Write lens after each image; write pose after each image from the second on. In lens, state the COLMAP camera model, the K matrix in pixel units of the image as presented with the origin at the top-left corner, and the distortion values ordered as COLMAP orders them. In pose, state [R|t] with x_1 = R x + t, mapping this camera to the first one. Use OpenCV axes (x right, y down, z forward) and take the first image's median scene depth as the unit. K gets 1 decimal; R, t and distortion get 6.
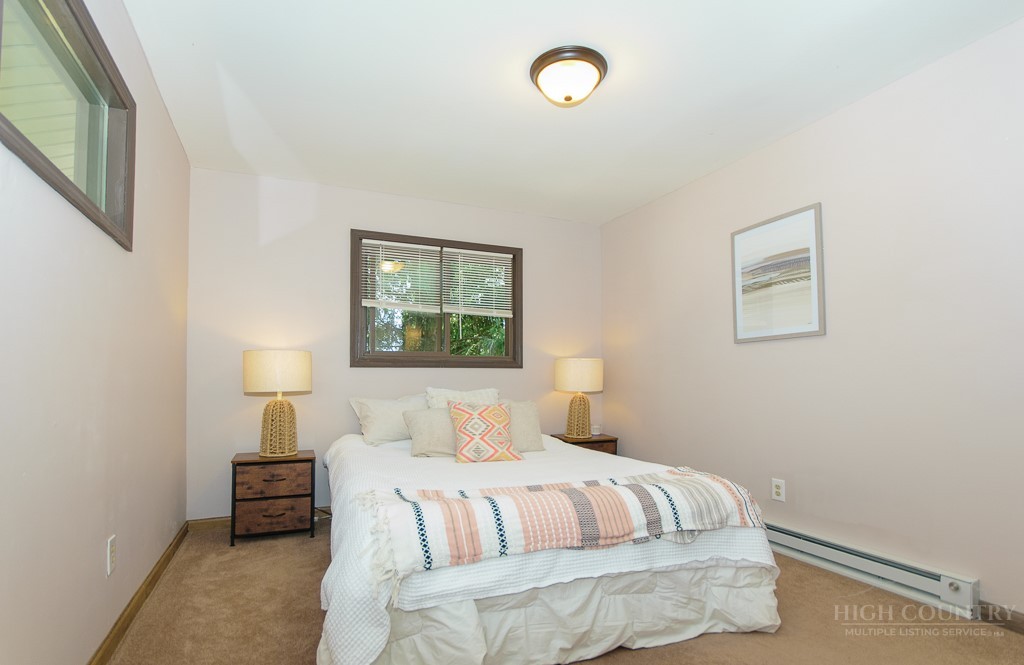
lens RADIAL K [[507.6, 0, 512.0], [0, 507.6, 332.5], [0, 0, 1]] dist [-0.028191, -0.000328]
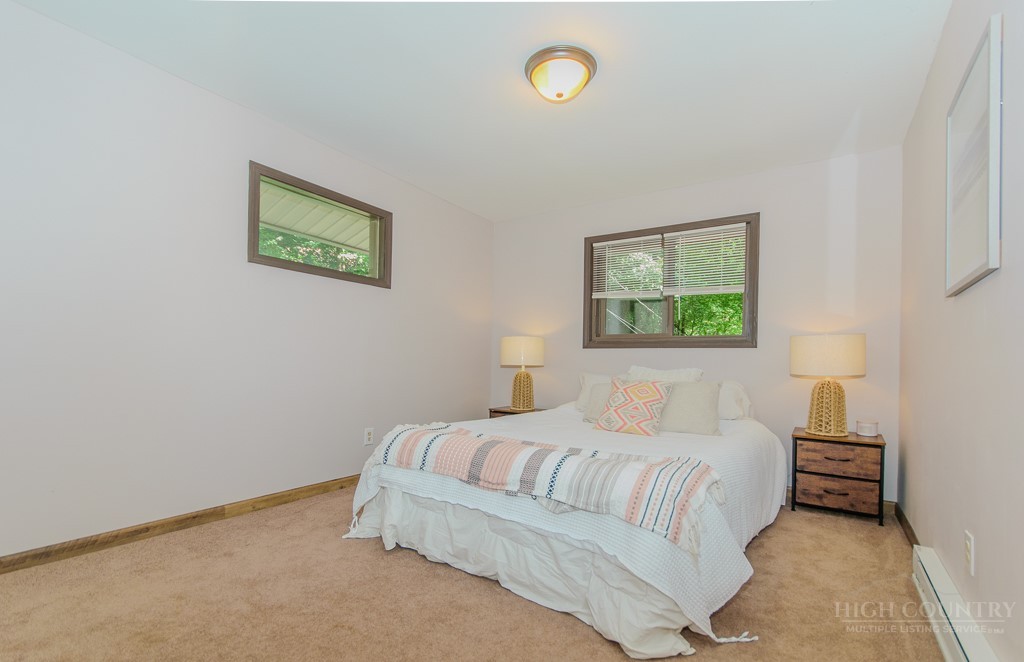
lens RADIAL K [[474.1, 0, 512.0], [0, 474.1, 331.0], [0, 0, 1]] dist [0.008163, 0.000775]
pose [[0.523854, -0.044641, -0.850637, 0.697561], [0.056403, 0.998252, -0.017653, 0.043234], [0.849938, -0.038731, 0.525457, 0.277243]]
